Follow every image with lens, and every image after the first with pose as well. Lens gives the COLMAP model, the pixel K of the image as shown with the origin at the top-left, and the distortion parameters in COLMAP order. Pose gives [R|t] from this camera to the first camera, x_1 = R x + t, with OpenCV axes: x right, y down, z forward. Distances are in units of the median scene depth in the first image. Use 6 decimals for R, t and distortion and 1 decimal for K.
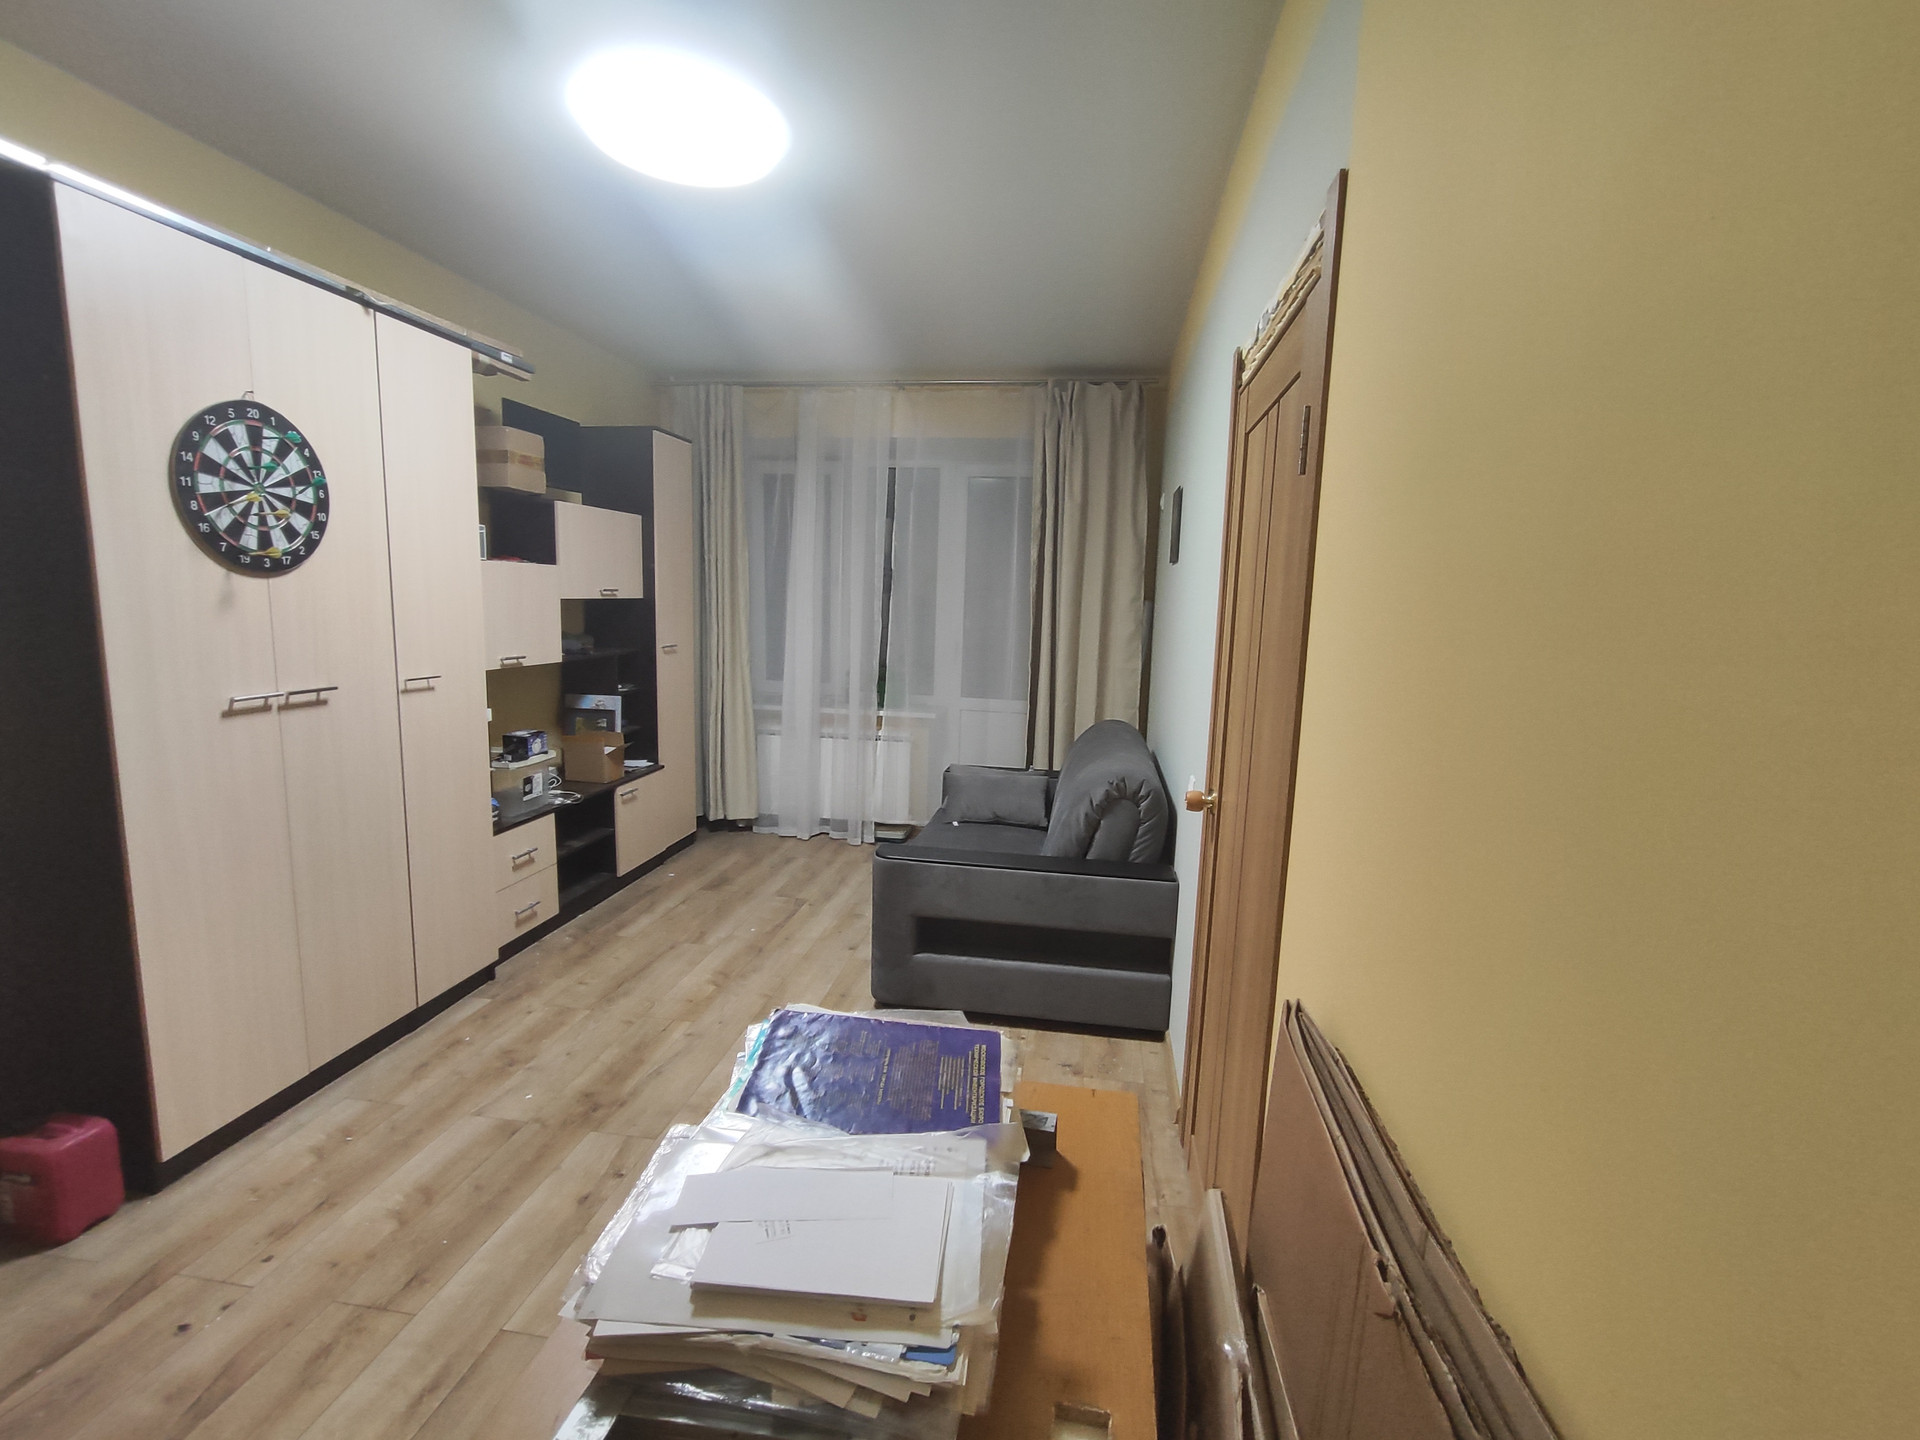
lens RADIAL K [[878.7, 0, 960.0], [0, 878.7, 720.0], [0, 0, 1]] dist [-0.026008, 0.018493]
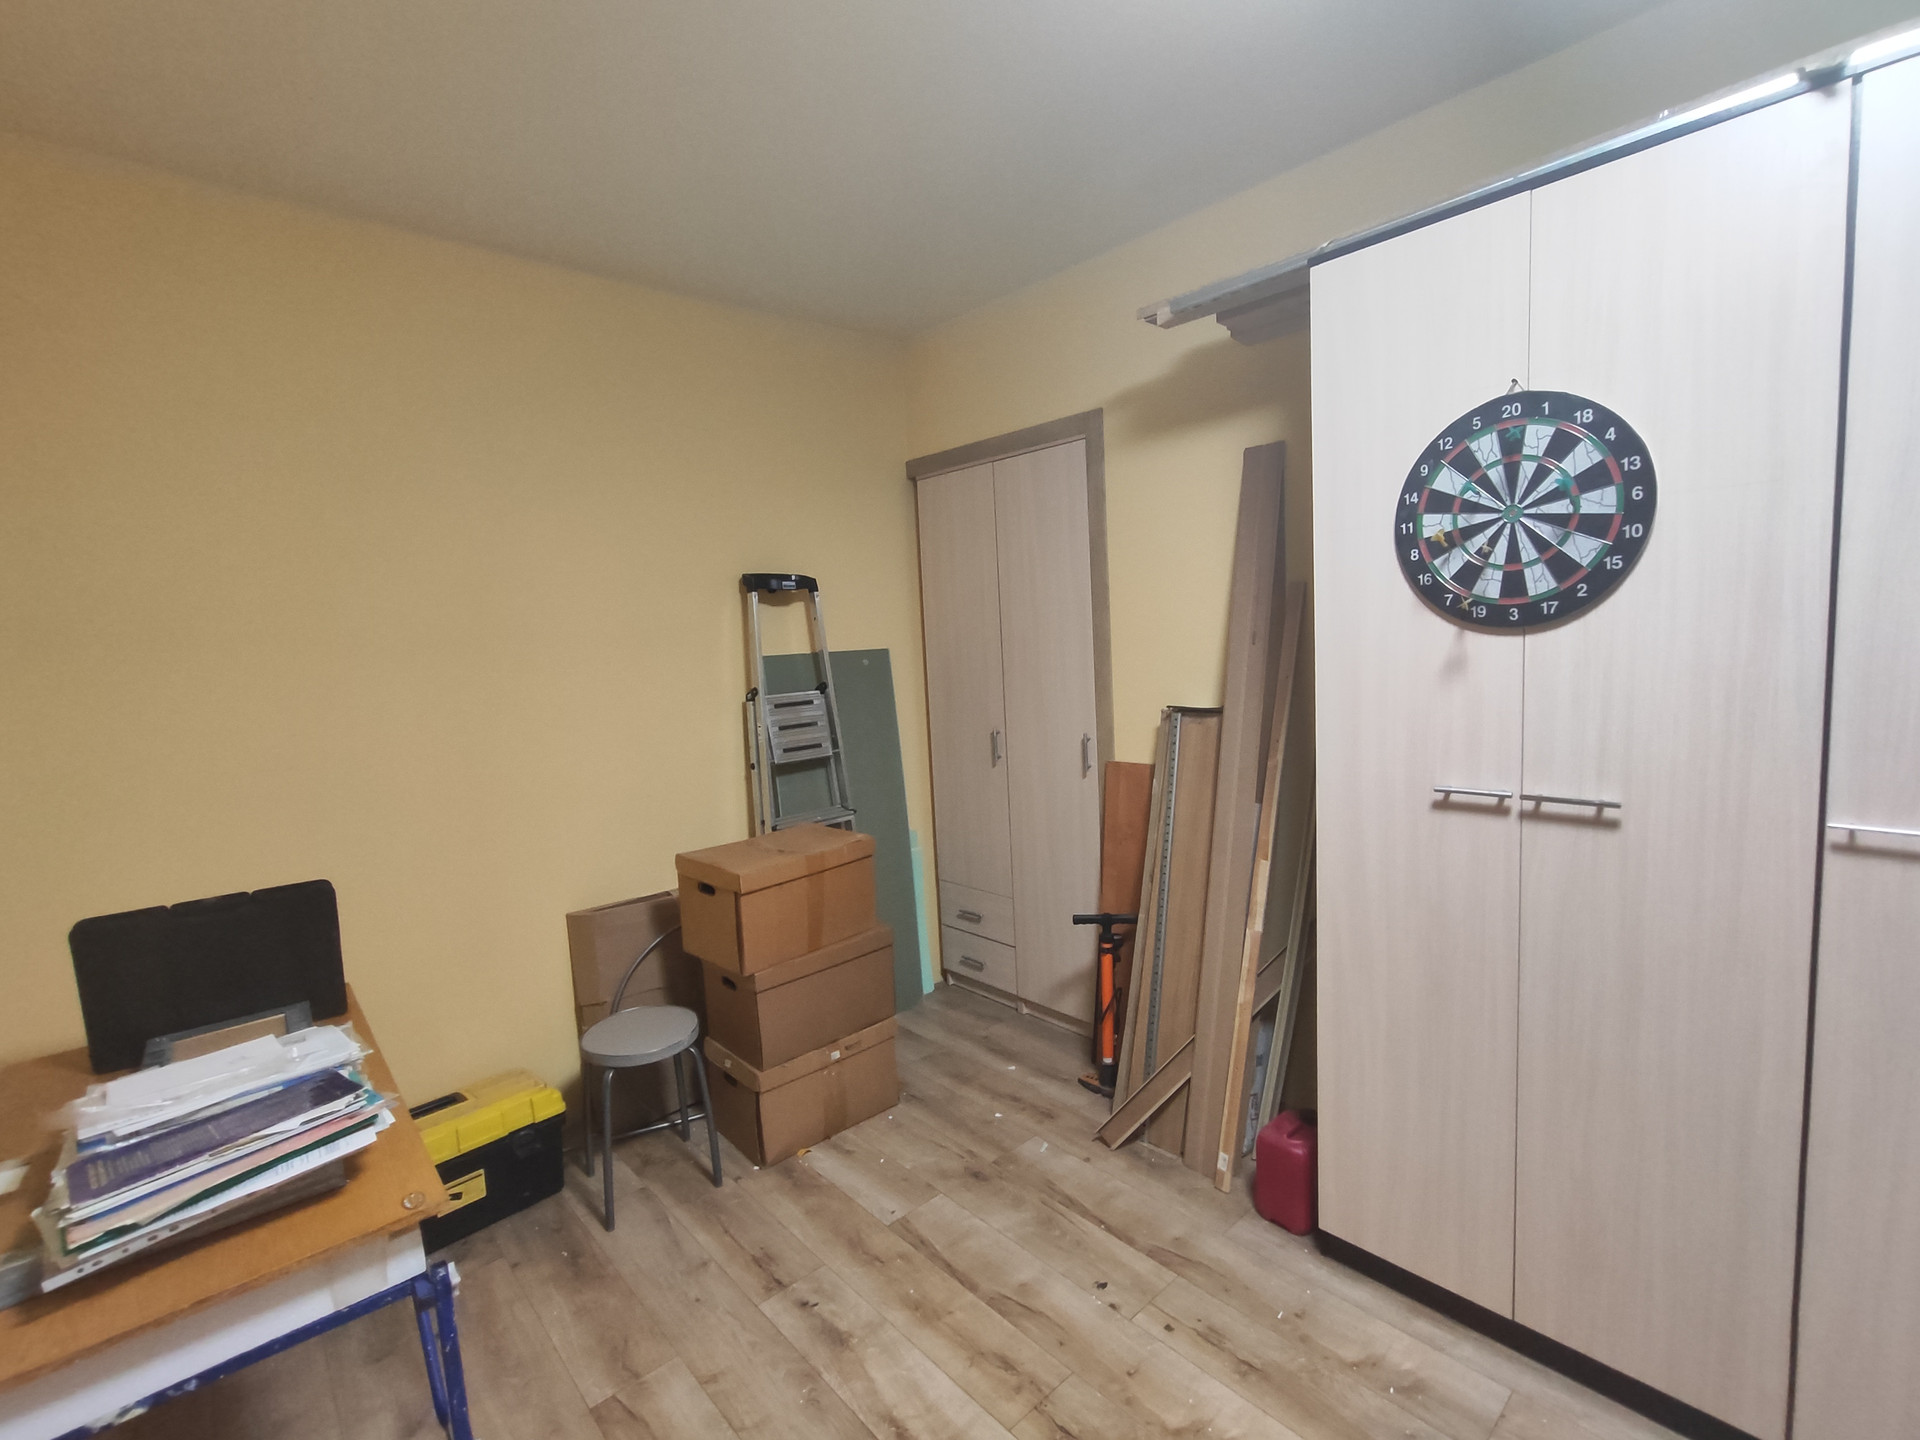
lens RADIAL K [[878.7, 0, 960.0], [0, 878.7, 720.0], [0, 0, 1]] dist [-0.026008, 0.018493]
pose [[-0.636757, 0.081154, -0.766782, 0.058117], [-0.074206, 0.983380, 0.165701, -0.185297], [0.767485, 0.162411, -0.620152, 1.142053]]
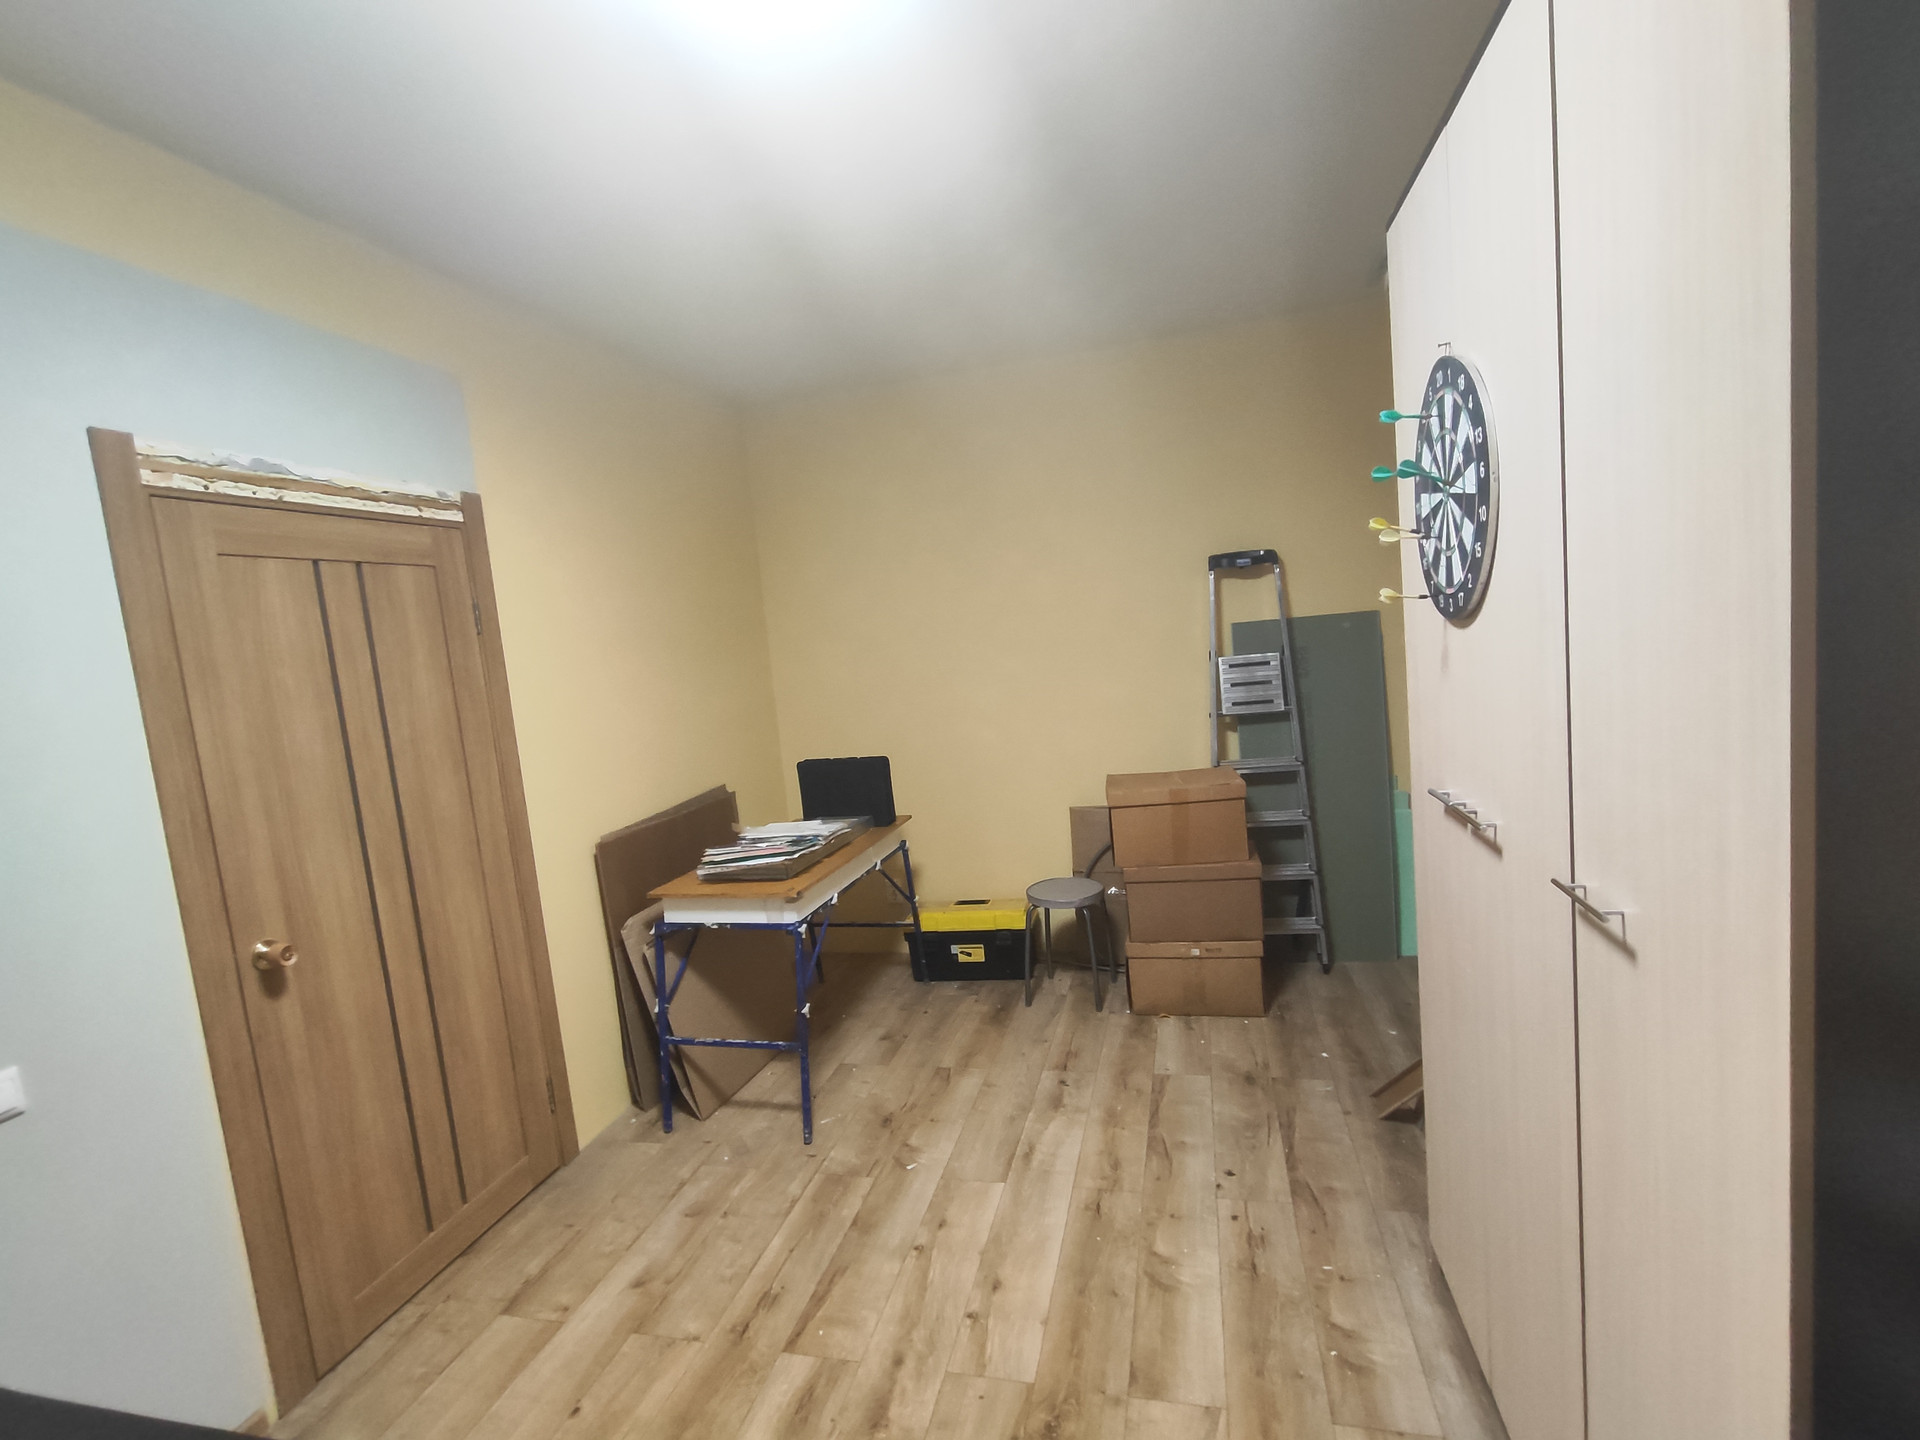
lens RADIAL K [[878.7, 0, 960.0], [0, 878.7, 720.0], [0, 0, 1]] dist [-0.026008, 0.018493]
pose [[-0.991901, 0.056543, 0.113733, -0.518679], [0.082040, 0.968806, 0.233846, -0.286244], [-0.096963, 0.241283, -0.965599, 1.731209]]
